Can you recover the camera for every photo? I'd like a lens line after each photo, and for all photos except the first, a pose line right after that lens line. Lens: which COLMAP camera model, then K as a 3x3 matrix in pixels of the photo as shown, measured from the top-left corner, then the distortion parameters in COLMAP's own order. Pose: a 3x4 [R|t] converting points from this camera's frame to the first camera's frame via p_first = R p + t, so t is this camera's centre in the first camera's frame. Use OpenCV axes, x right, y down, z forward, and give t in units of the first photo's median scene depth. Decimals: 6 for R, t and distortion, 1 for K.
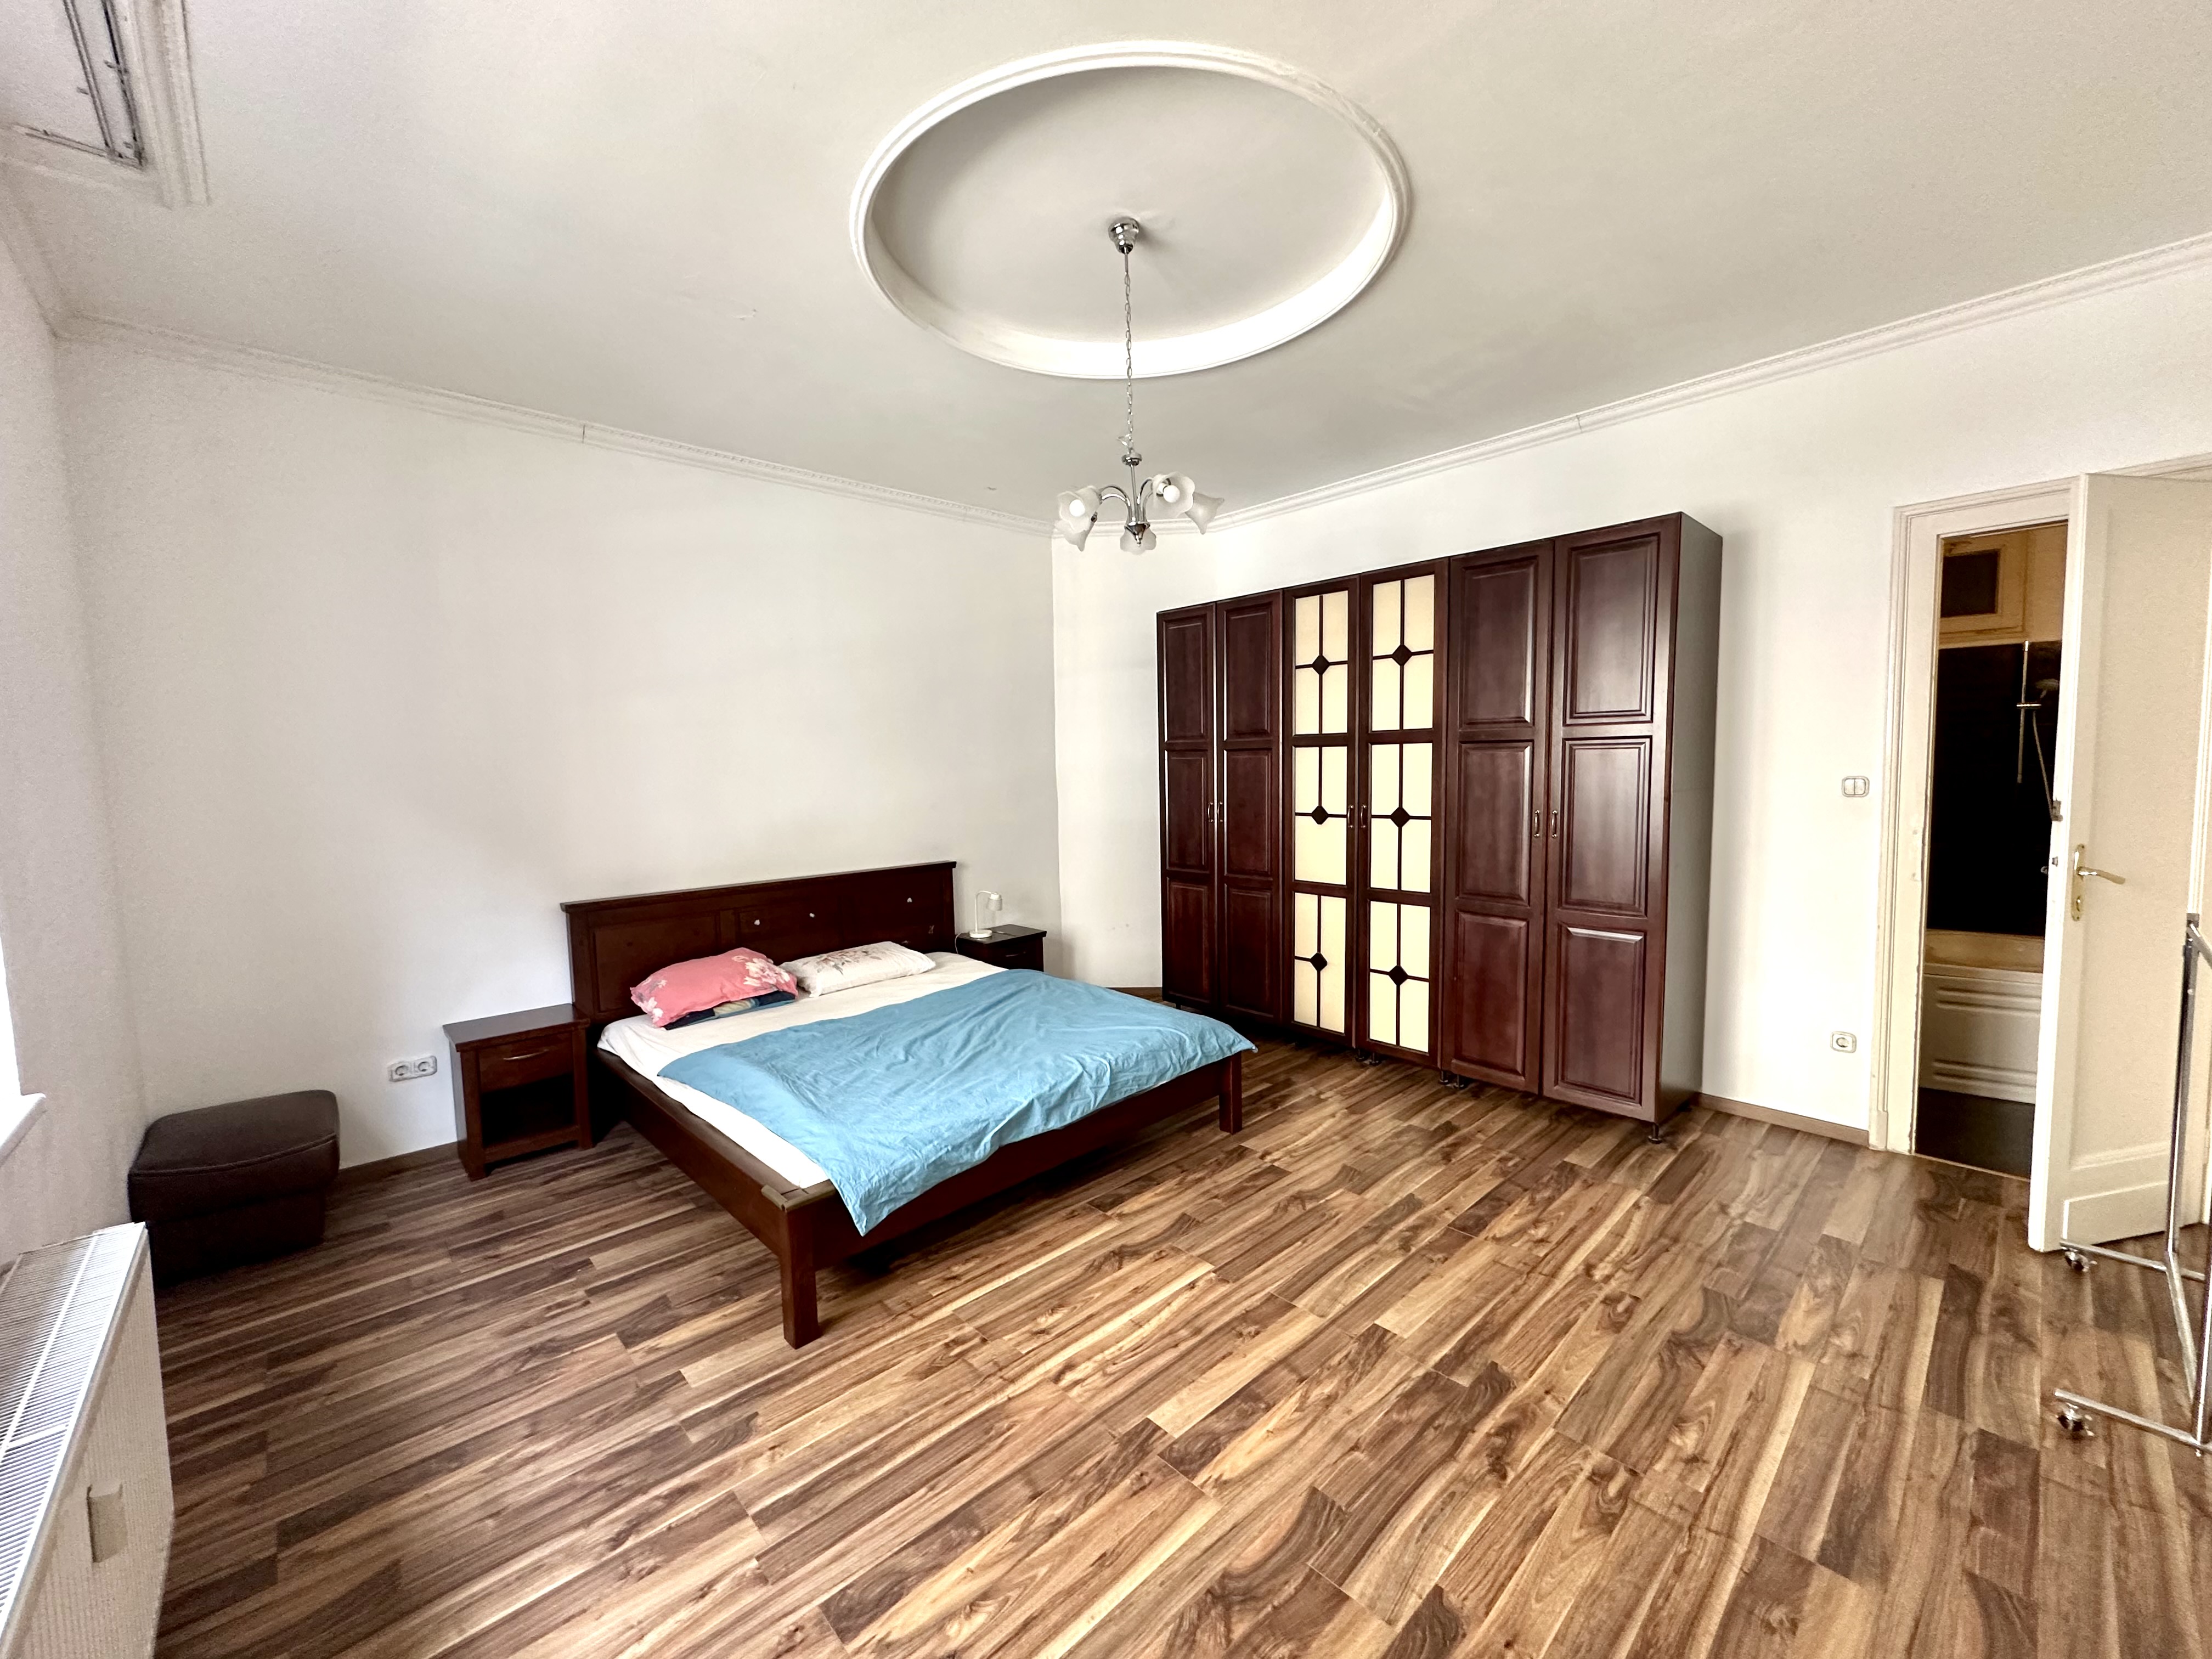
lens RADIAL K [[883.0, 0, 1103.4], [0, 883.0, 833.1], [0, 0, 1]] dist [-0.002066, 0.000294]
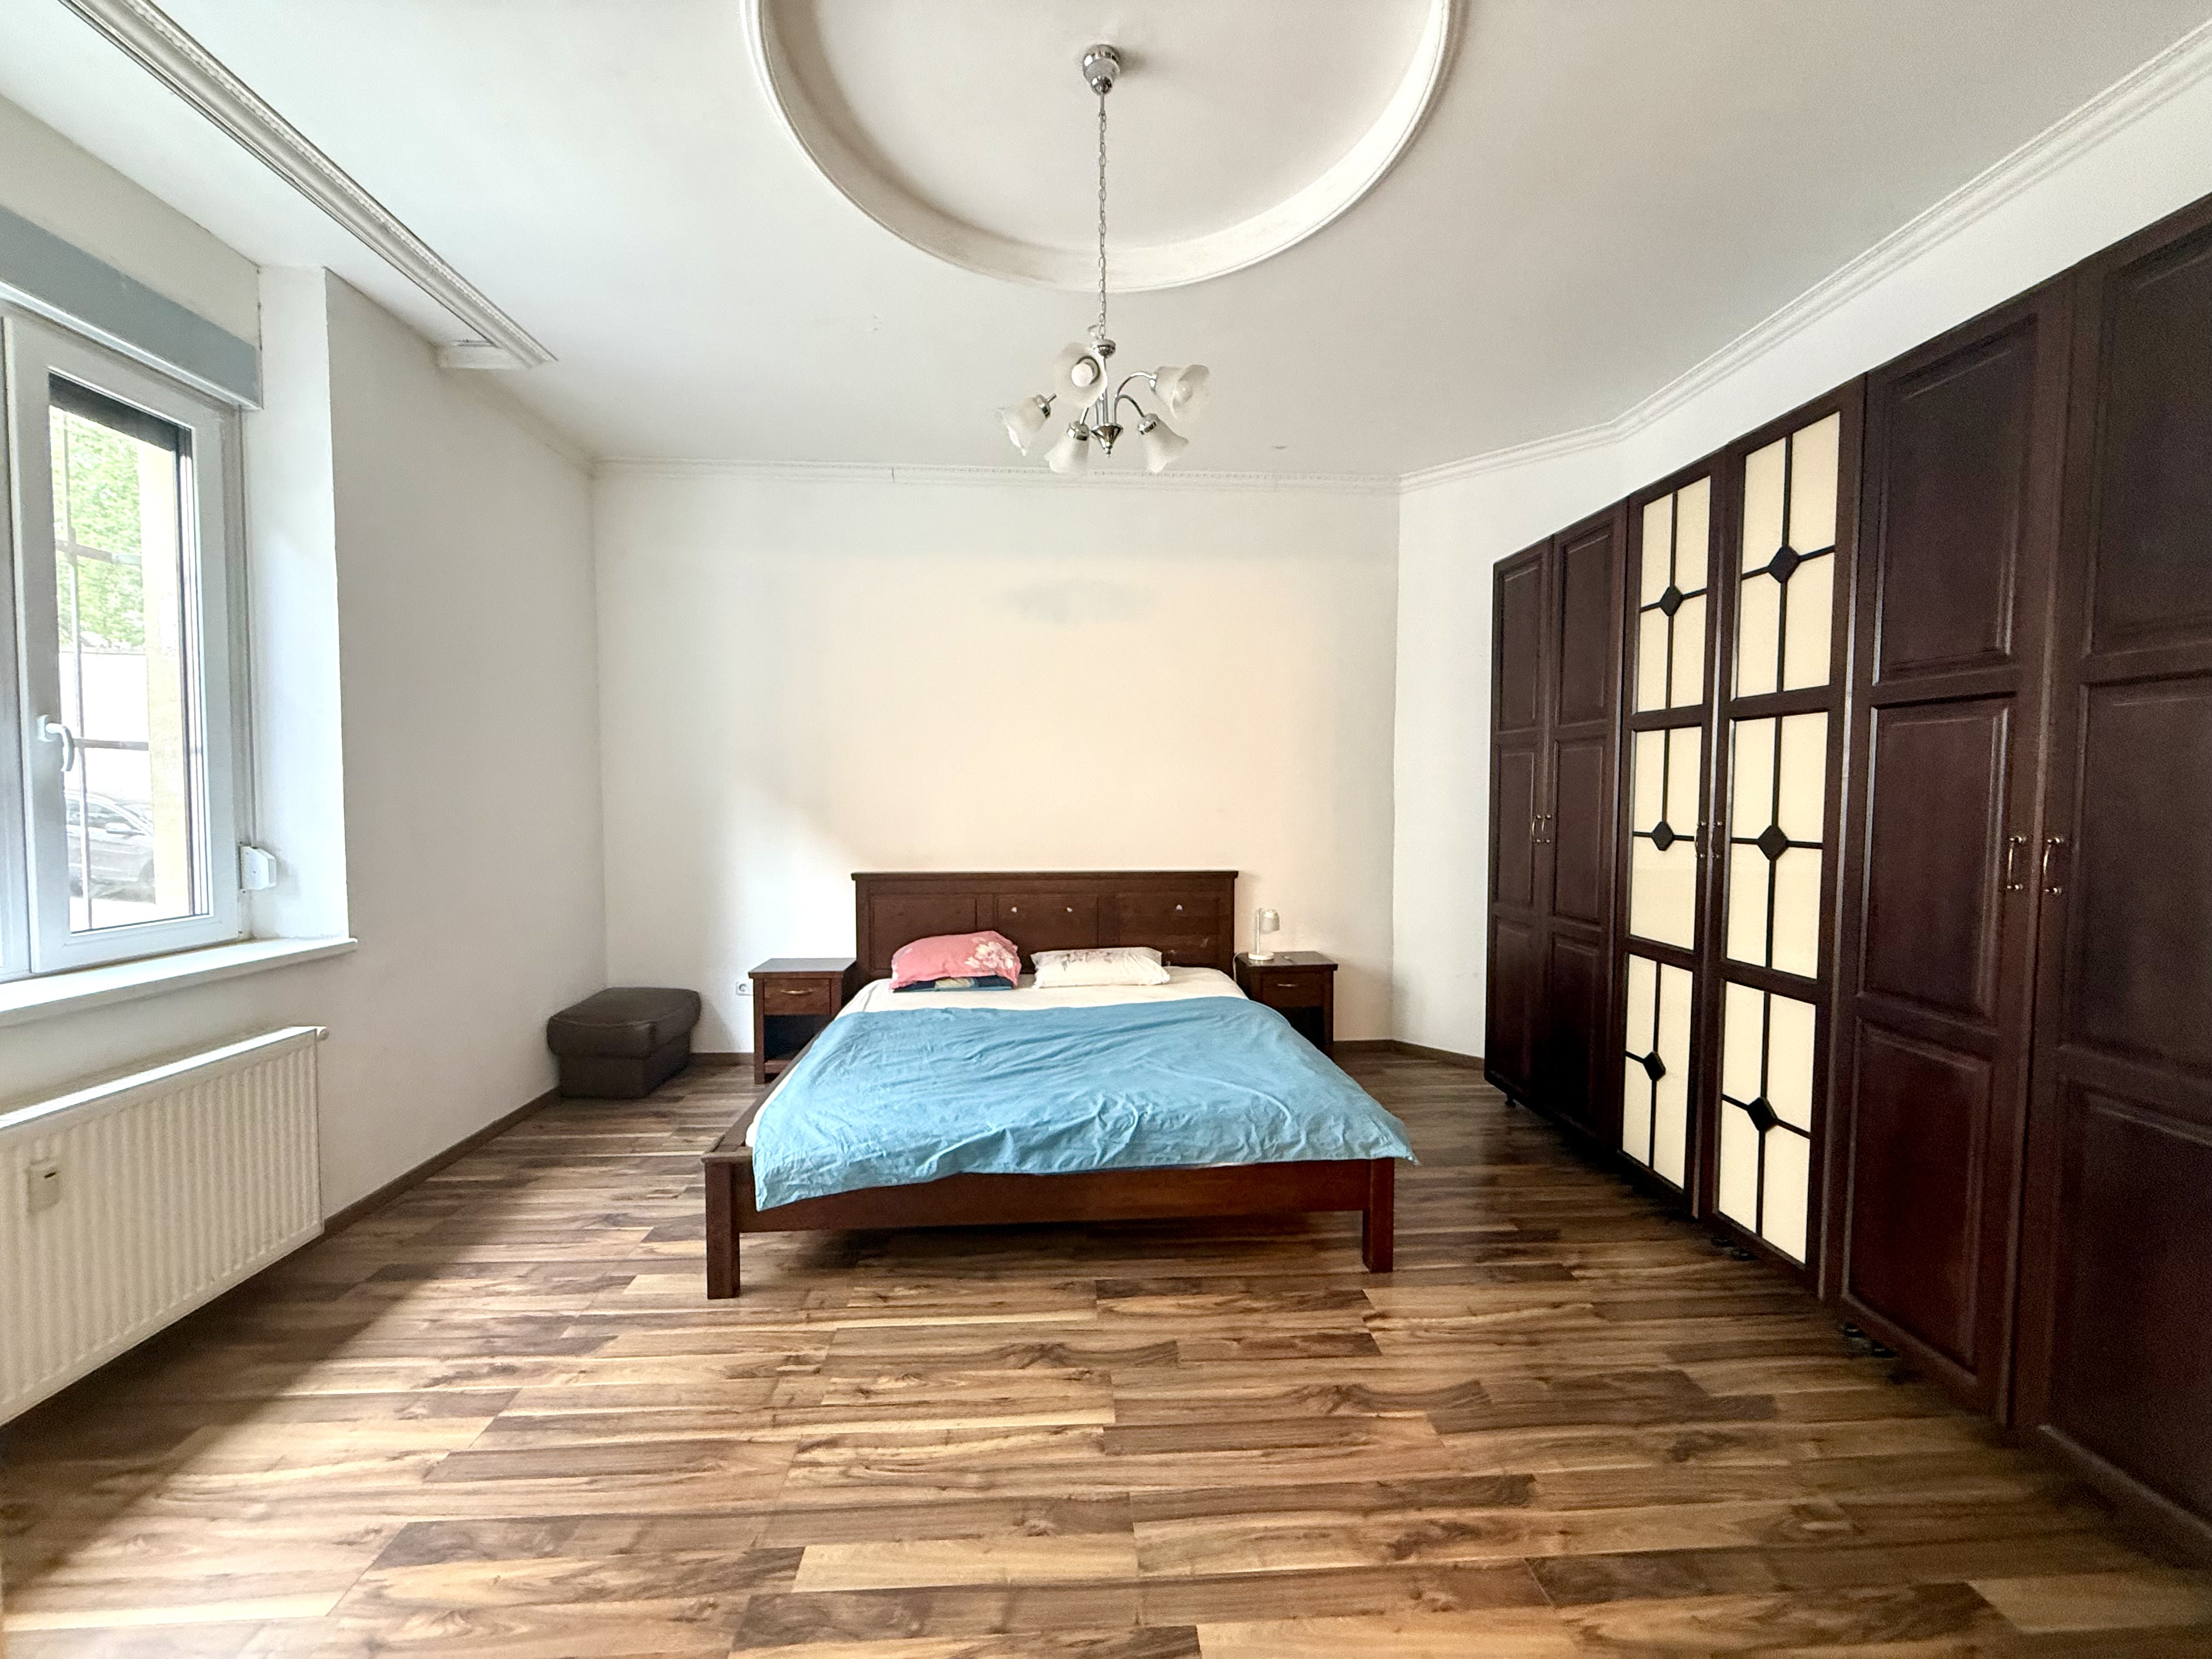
lens RADIAL K [[879.3, 0, 1099.0], [0, 879.3, 829.2], [0, 0, 1]] dist [-0.000088, -0.000563]
pose [[0.768537, 0.047492, -0.638041, 0.462867], [-0.067552, 0.997690, -0.007105, 0.008946], [0.636230, 0.048561, 0.769970, 0.343916]]
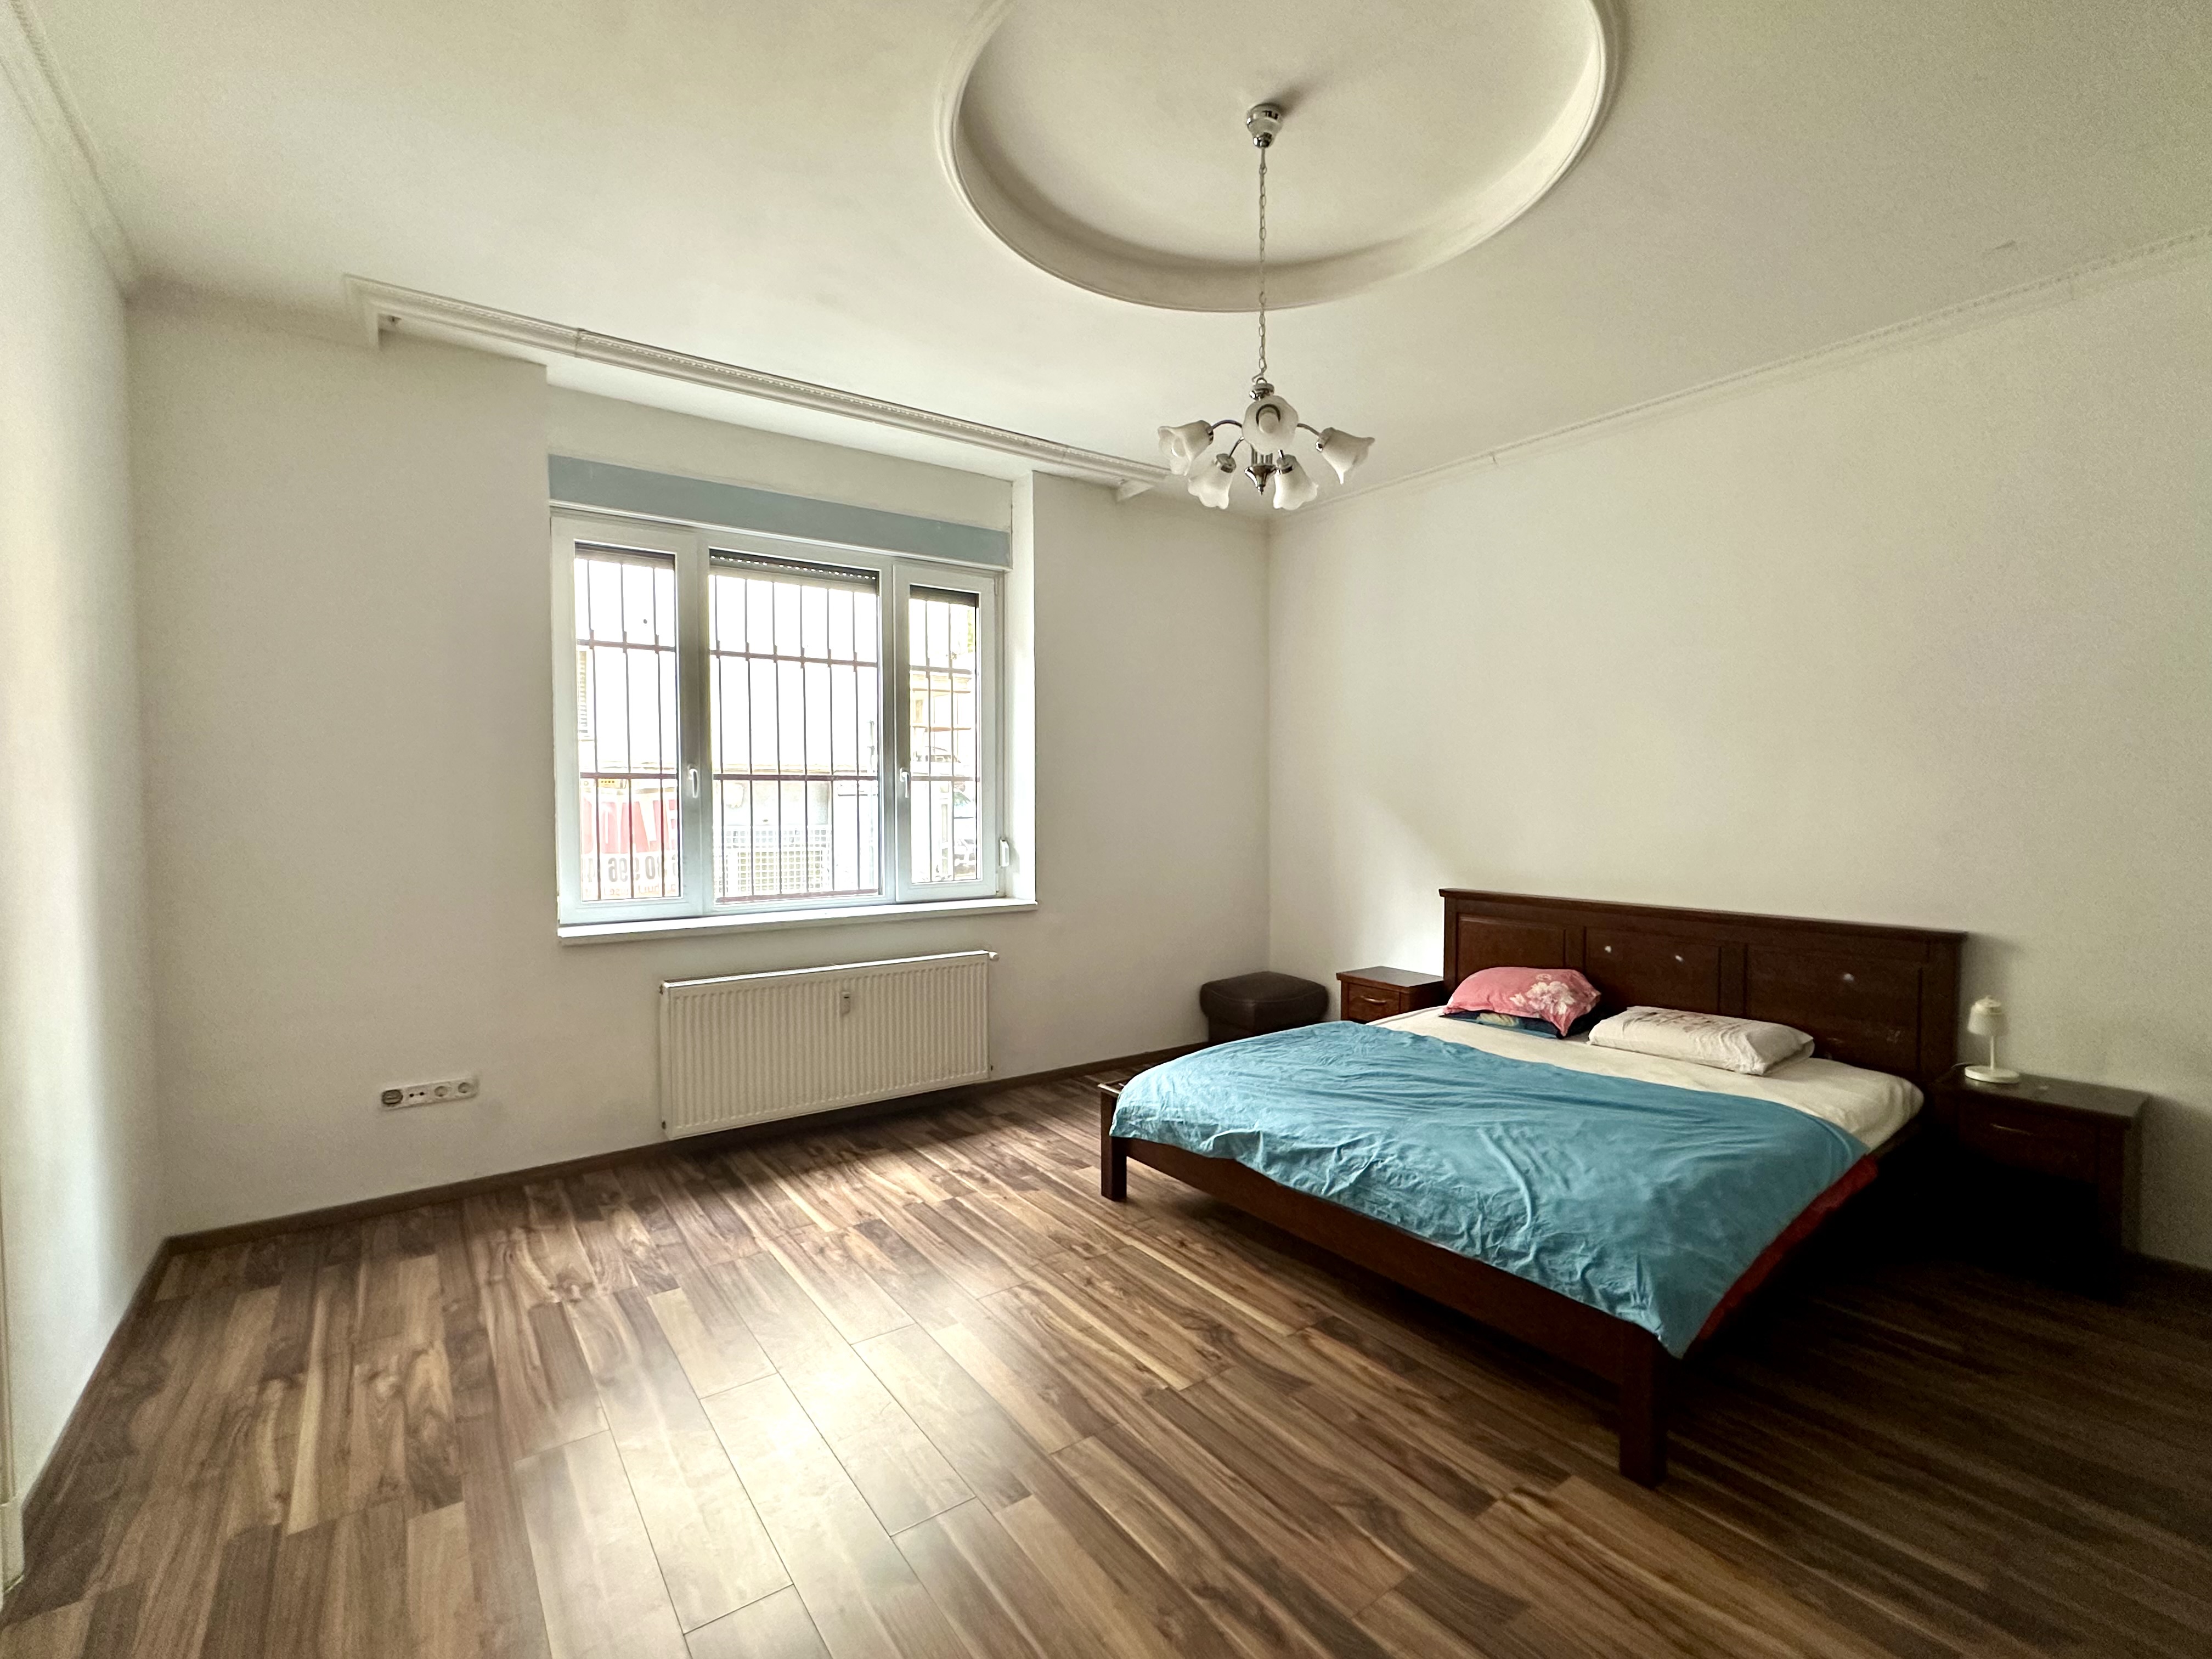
lens RADIAL K [[998.9, 0, 1105.6], [0, 998.9, 831.3], [0, 0, 1]] dist [-0.005233, 0.000797]
pose [[-0.127121, 0.058459, -0.990163, 0.835021], [-0.071665, 0.995111, 0.067952, -0.057612], [0.989295, 0.079598, -0.122310, 0.839120]]
